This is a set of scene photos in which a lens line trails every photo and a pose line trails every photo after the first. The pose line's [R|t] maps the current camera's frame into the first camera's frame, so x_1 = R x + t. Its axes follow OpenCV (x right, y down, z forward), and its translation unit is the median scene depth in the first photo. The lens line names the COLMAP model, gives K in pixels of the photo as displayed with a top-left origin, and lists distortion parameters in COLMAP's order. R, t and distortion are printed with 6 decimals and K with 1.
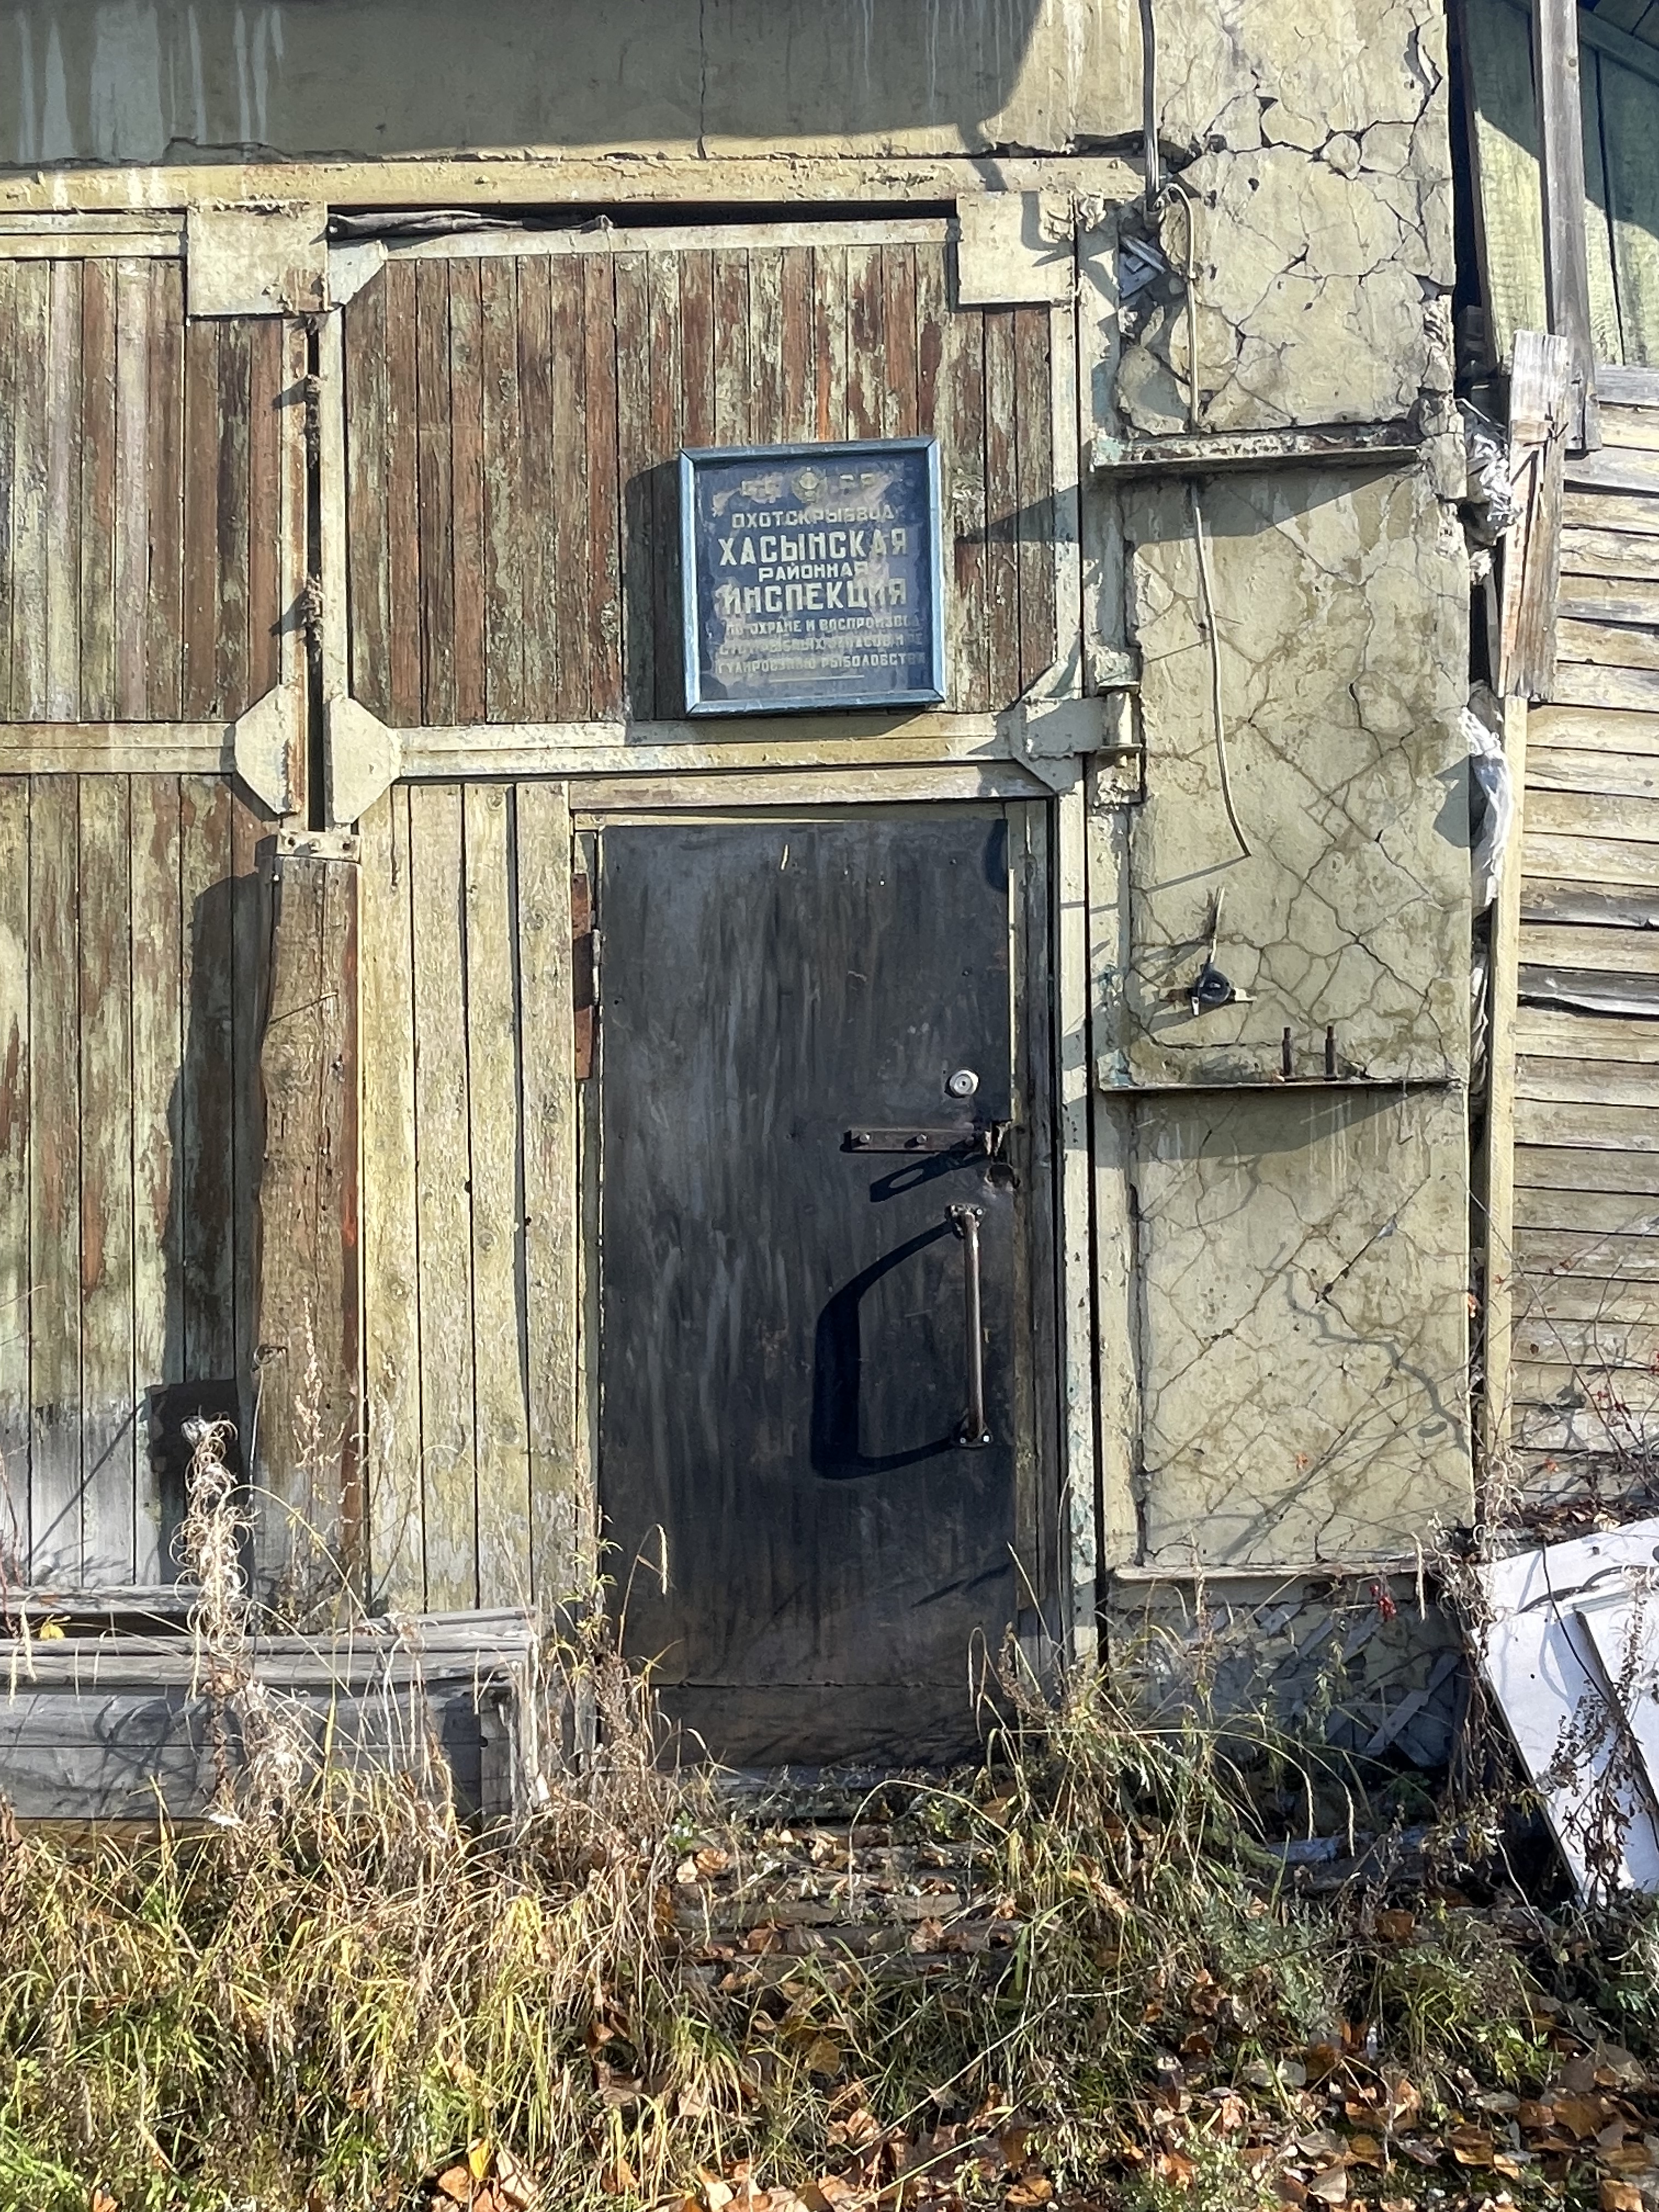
lens RADIAL K [[1645.1, 0, 820.5], [0, 1645.1, 1104.9], [0, 0, 1]] dist [0.023884, -0.023099]
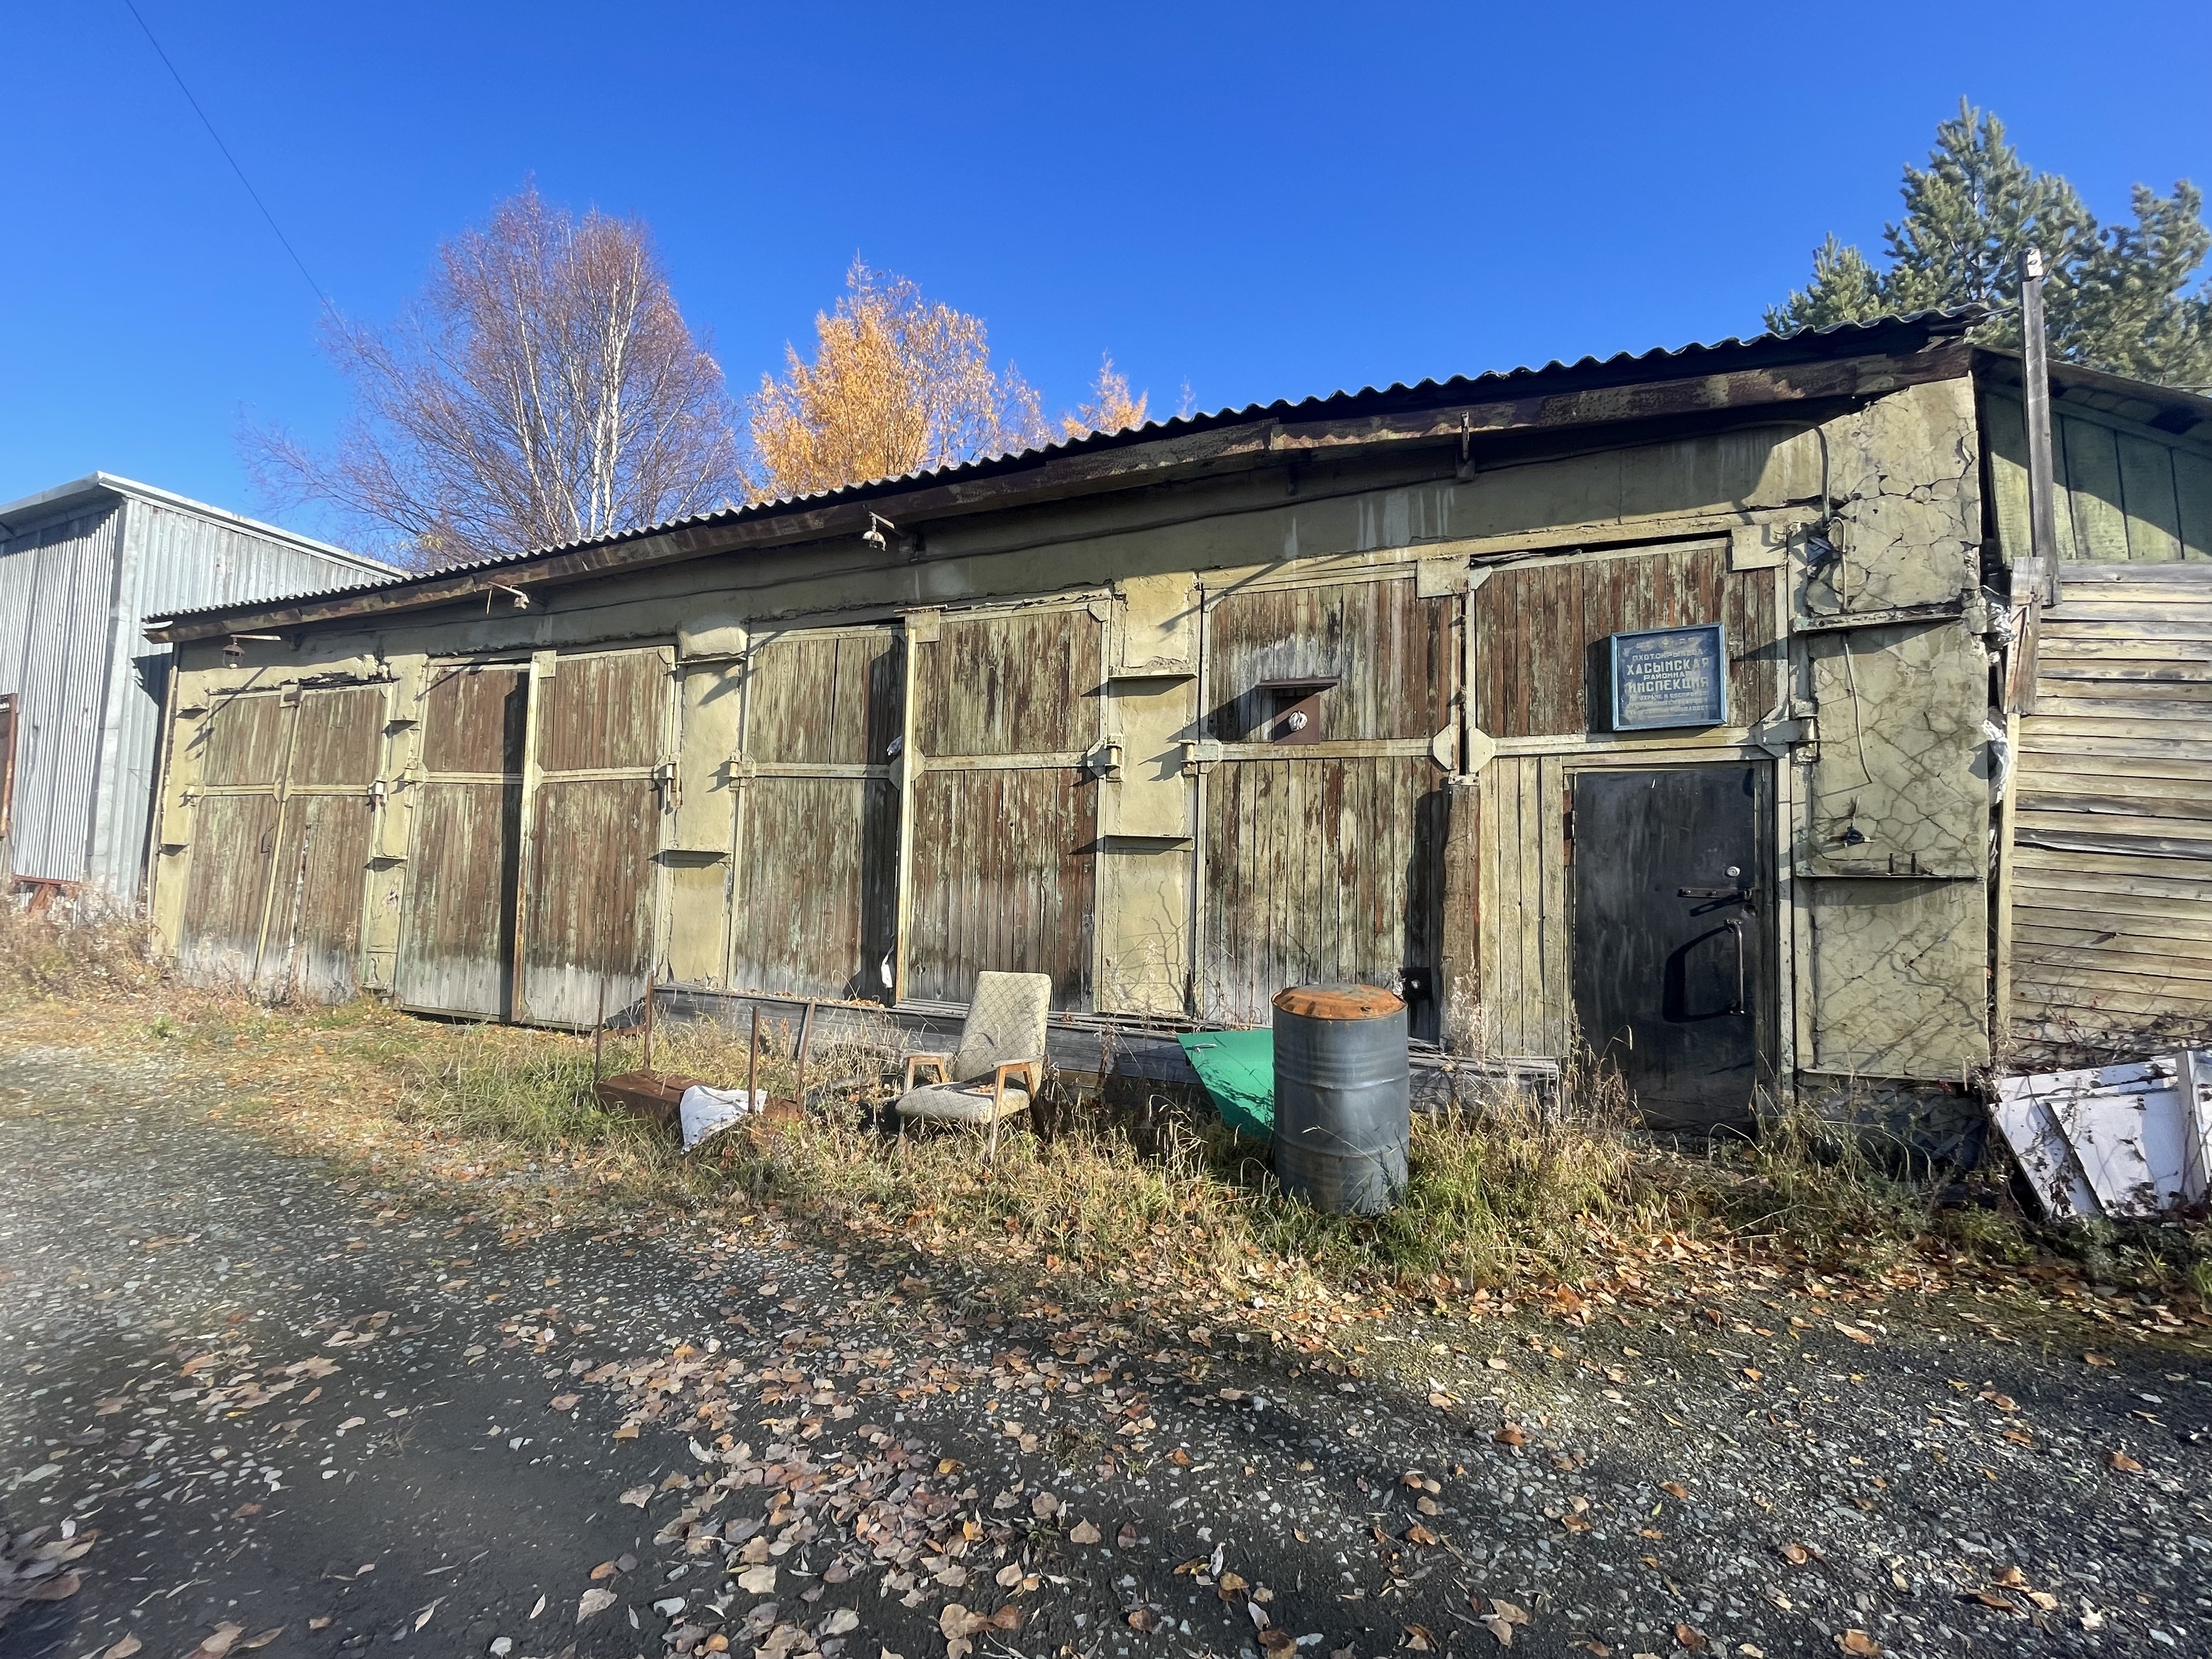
lens RADIAL K [[909.1, 0, 1118.3], [0, 909.1, 836.2], [0, 0, 1]] dist [0.003653, 0.003703]
pose [[0.931875, 0.017061, -0.362378, -0.288861], [-0.028152, 0.999282, -0.025348, -0.005634], [0.361686, 0.033823, 0.931686, -0.663615]]
